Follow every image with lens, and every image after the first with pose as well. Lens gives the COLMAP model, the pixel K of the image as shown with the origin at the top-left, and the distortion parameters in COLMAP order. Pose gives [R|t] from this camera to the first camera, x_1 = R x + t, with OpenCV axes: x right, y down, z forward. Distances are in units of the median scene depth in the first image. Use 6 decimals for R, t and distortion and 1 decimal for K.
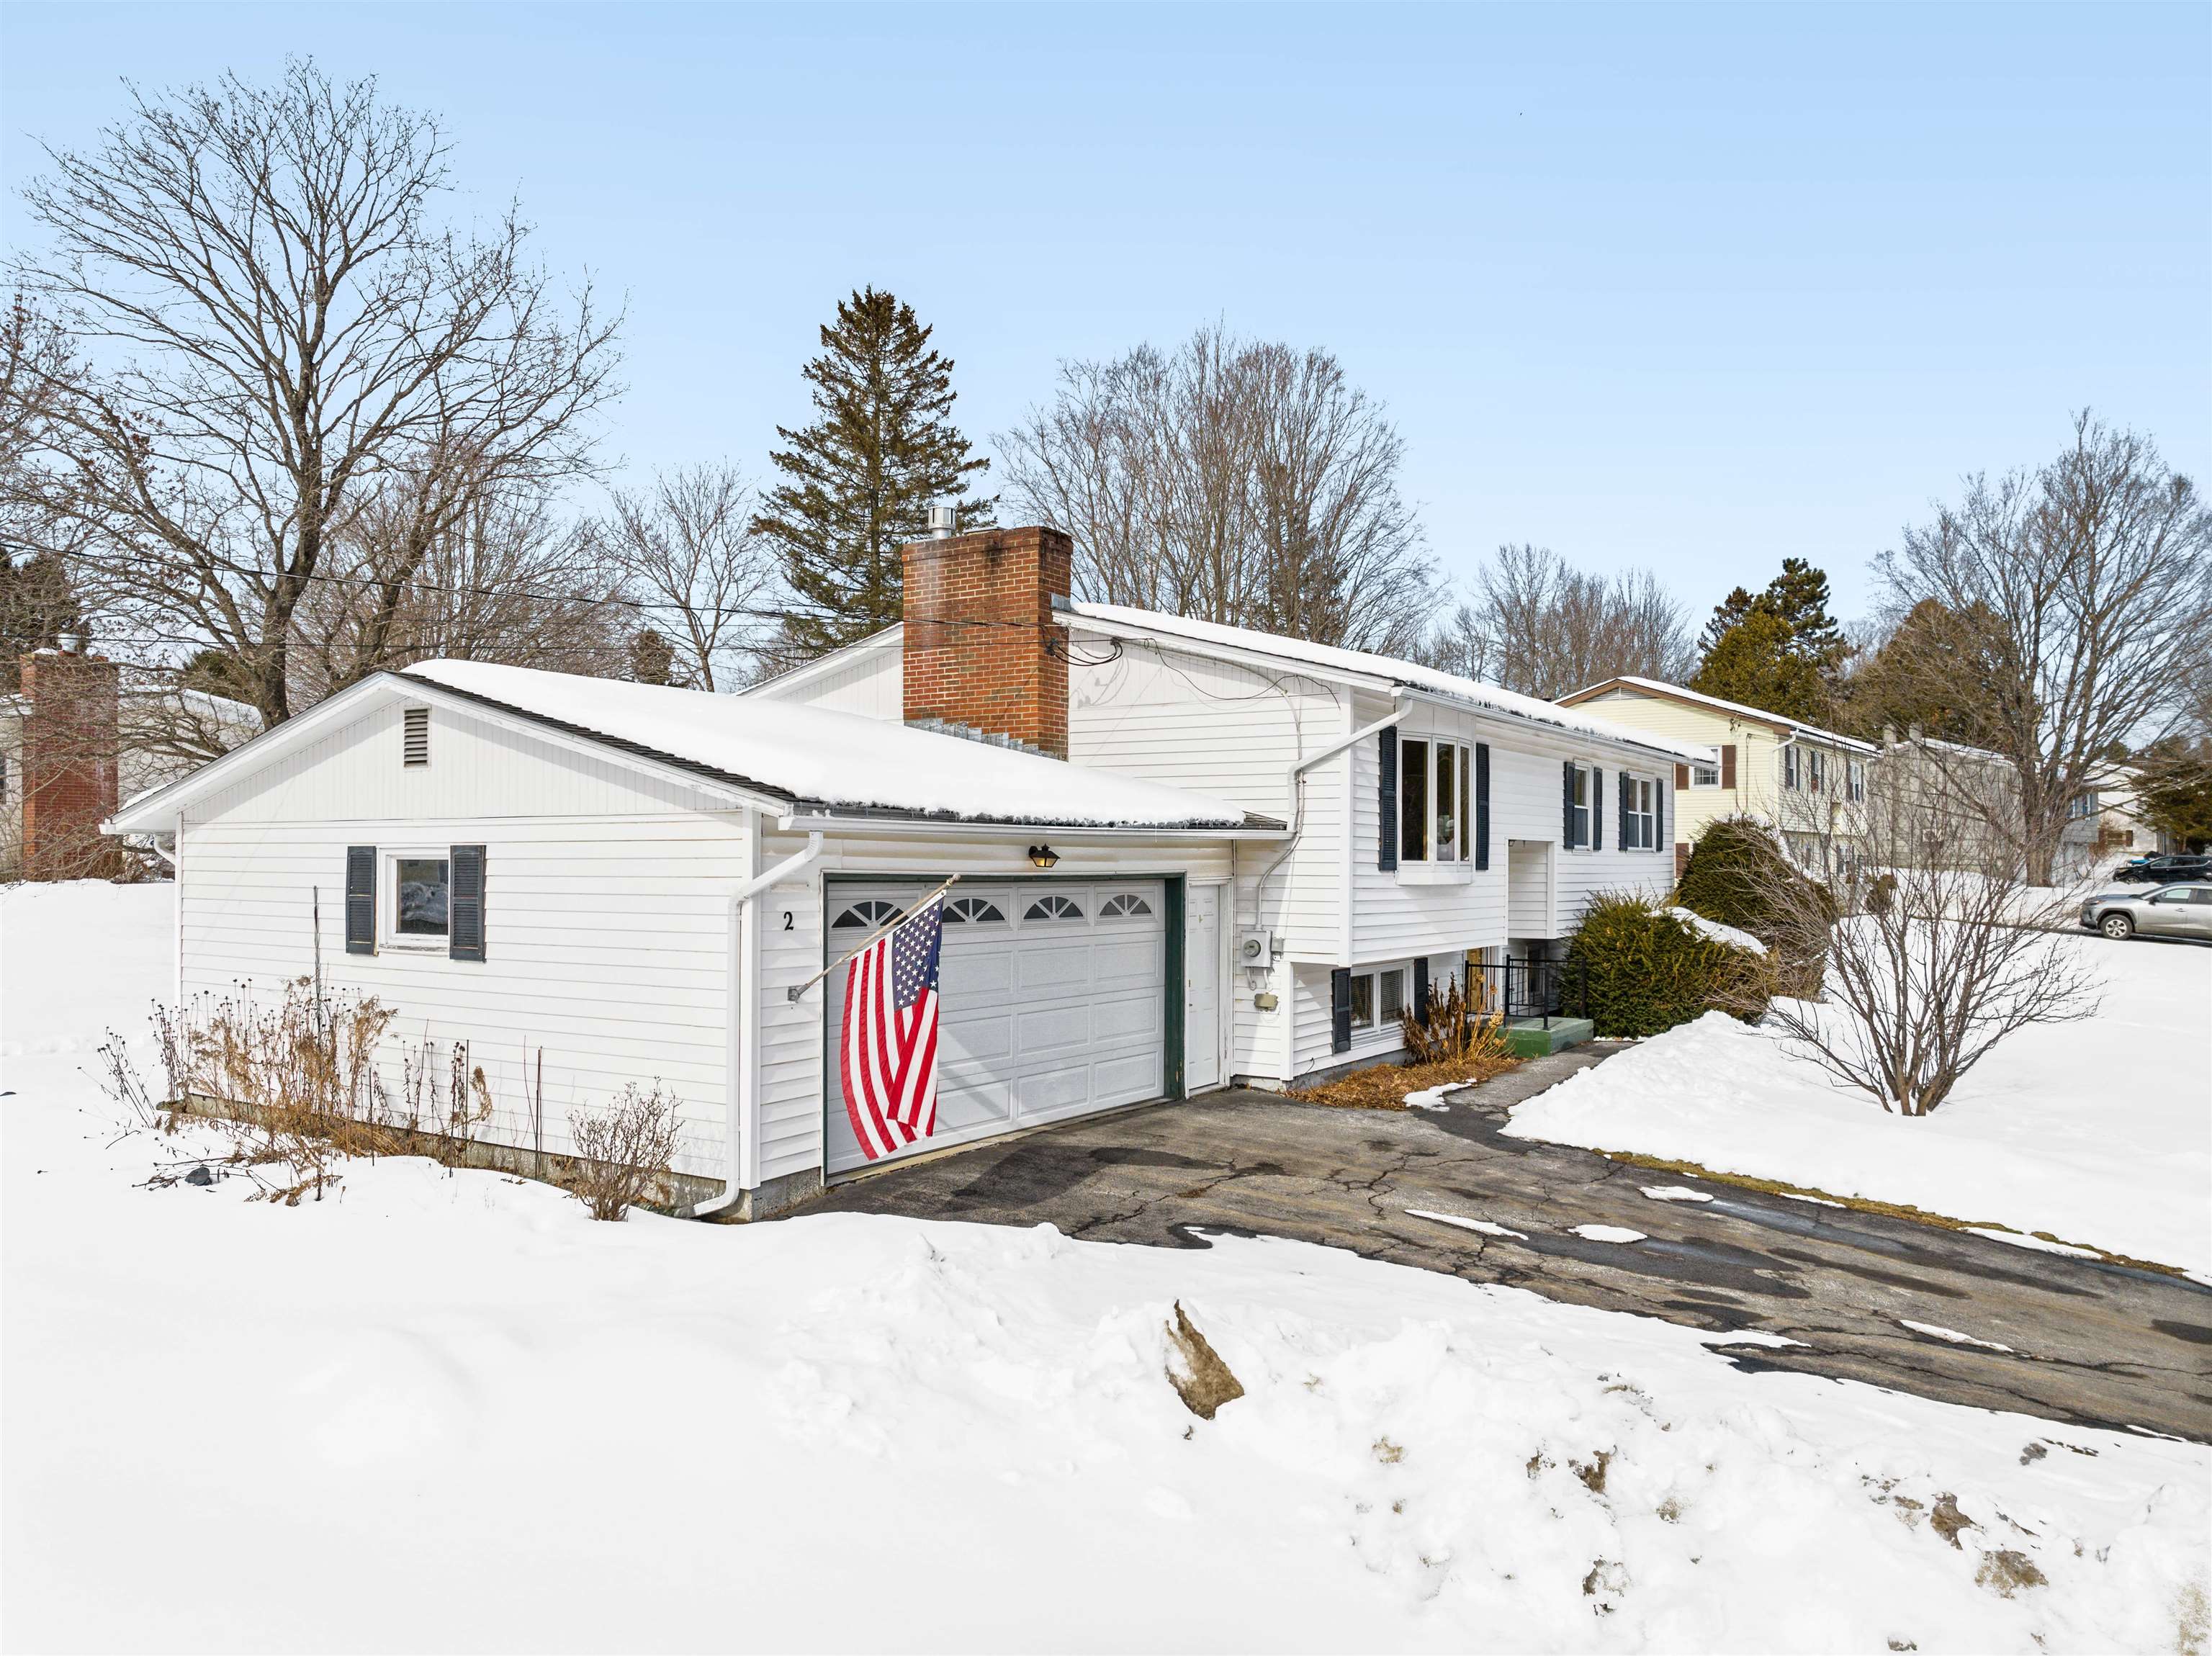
lens RADIAL K [[1570.9, 0, 1106.0], [0, 1570.9, 828.0], [0, 0, 1]] dist [-0.060021, 0.026628]
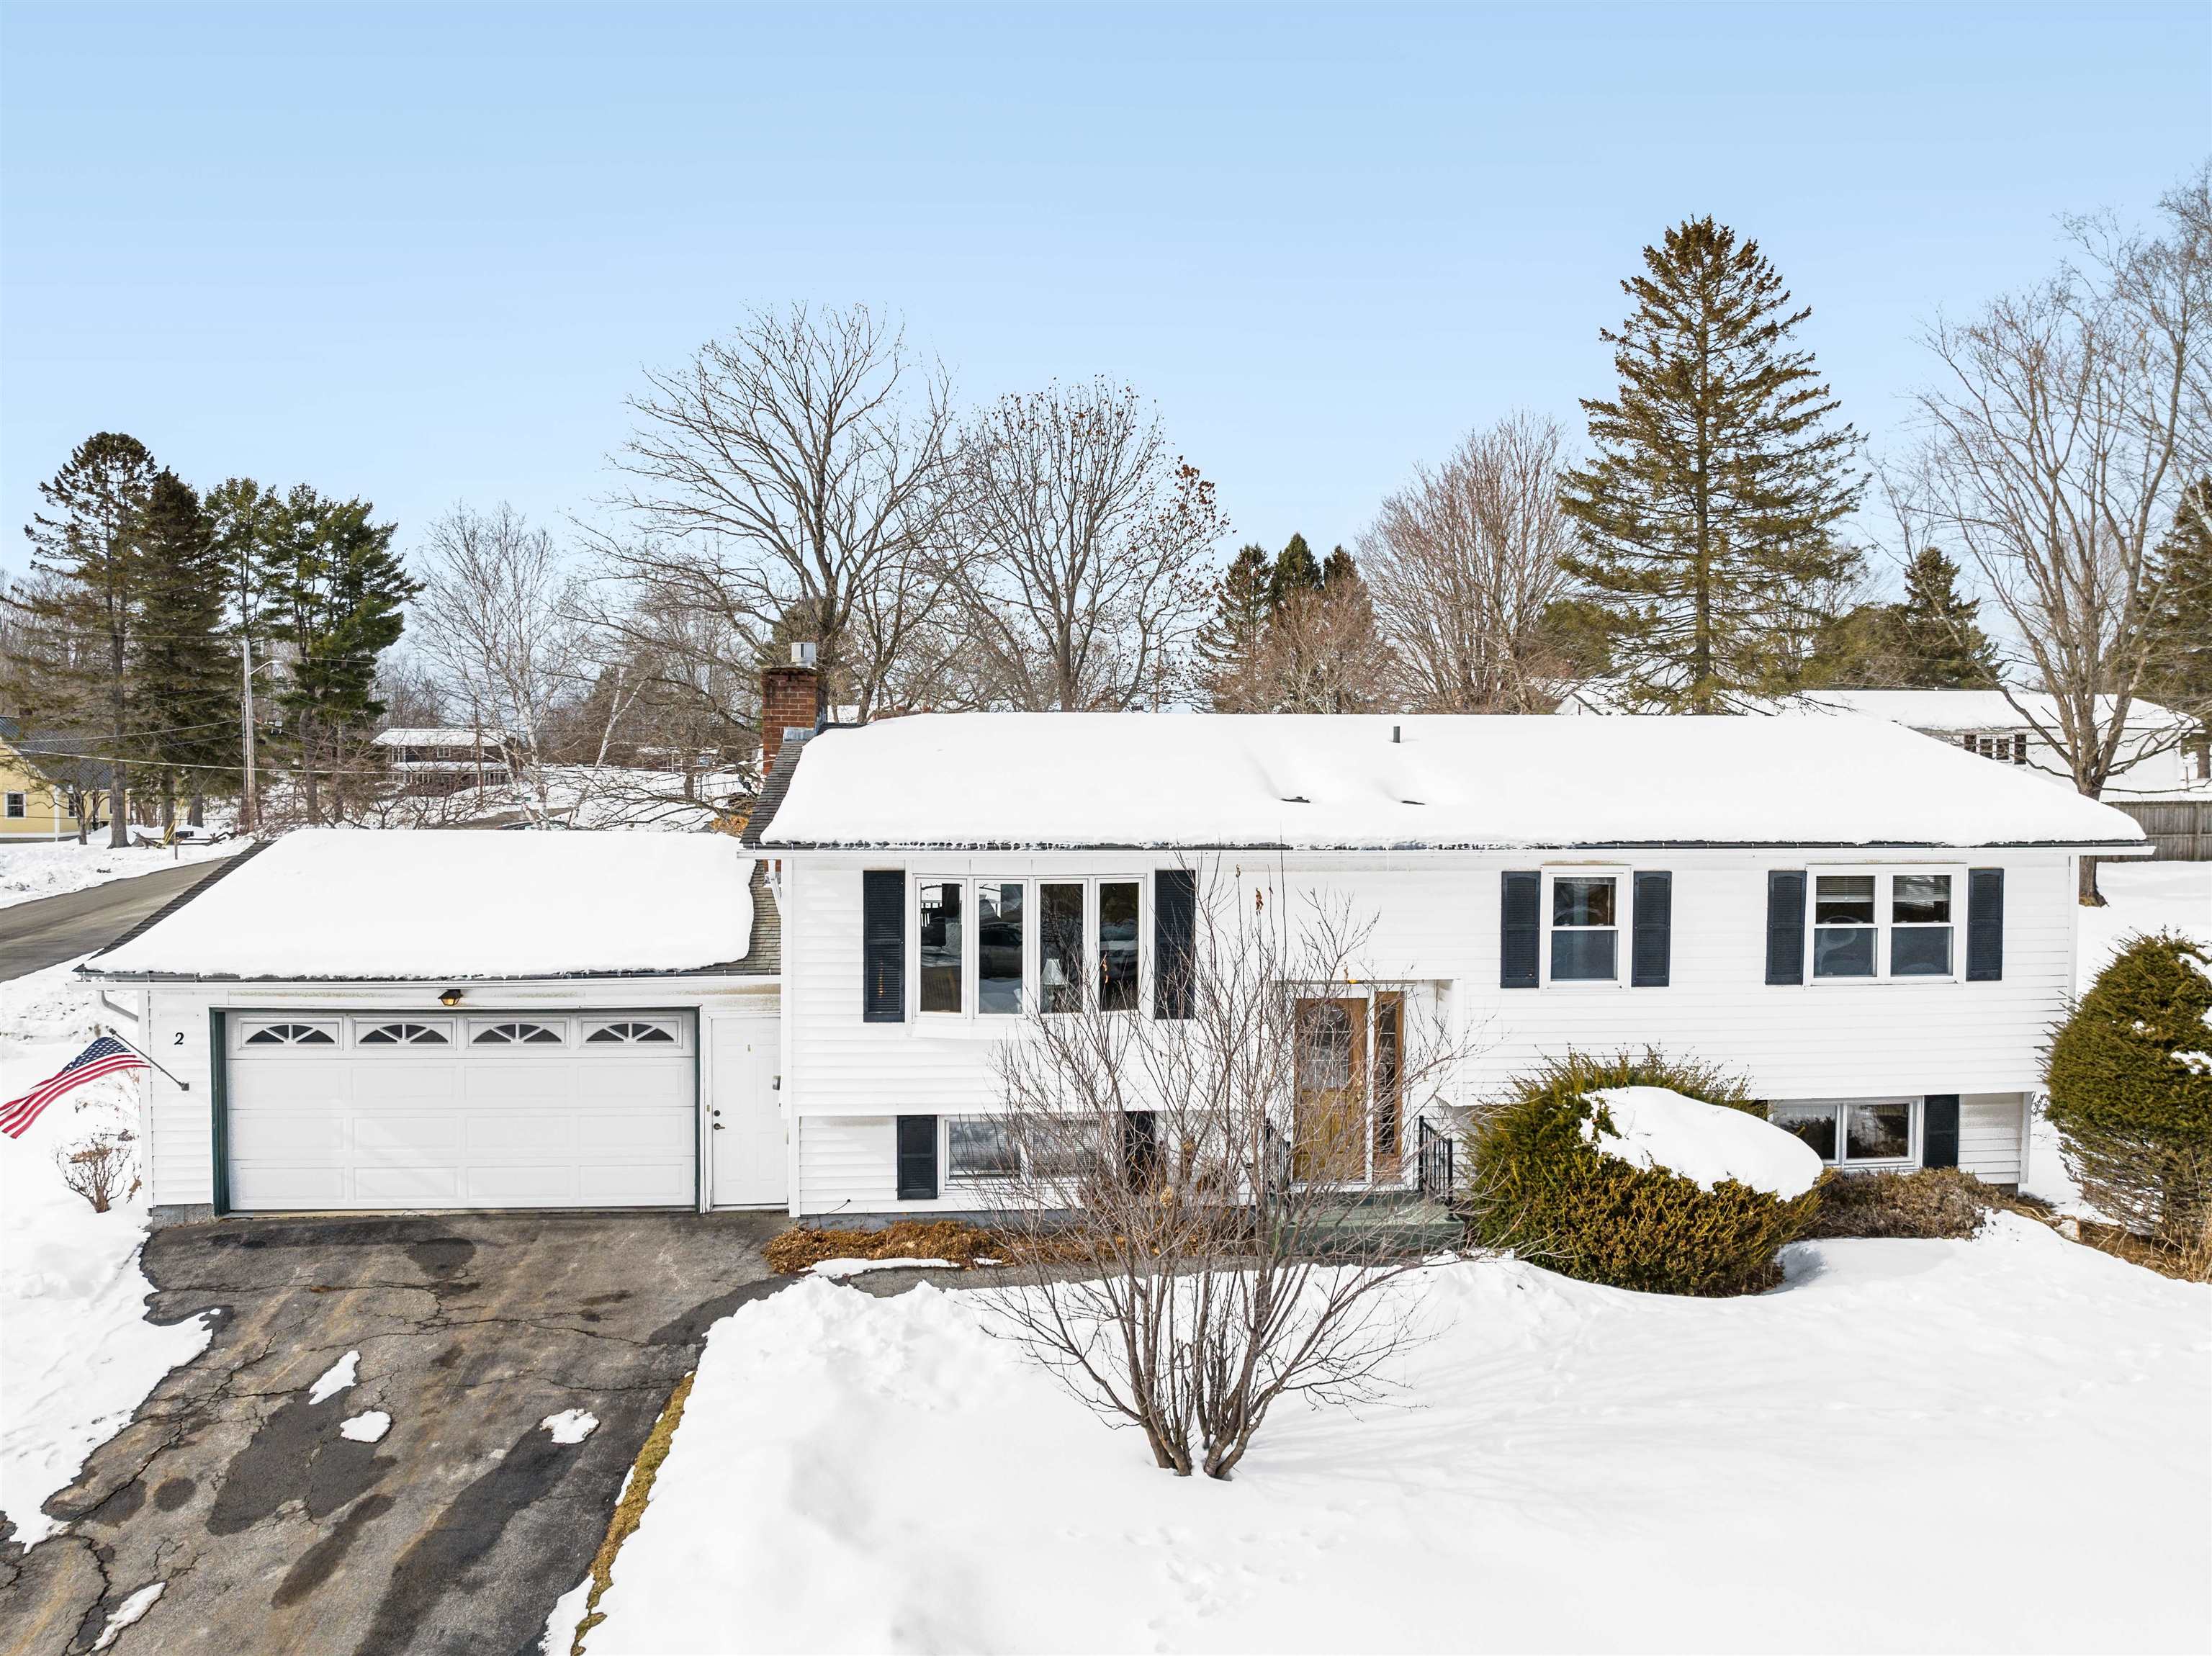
lens RADIAL K [[1570.9, 0, 1106.0], [0, 1570.9, 828.0], [0, 0, 1]] dist [-0.060021, 0.026628]
pose [[0.625090, 0.026322, -0.780109, 1.564609], [0.015899, 0.998795, 0.046441, -0.206240], [0.780391, -0.041433, 0.623918, 0.808824]]
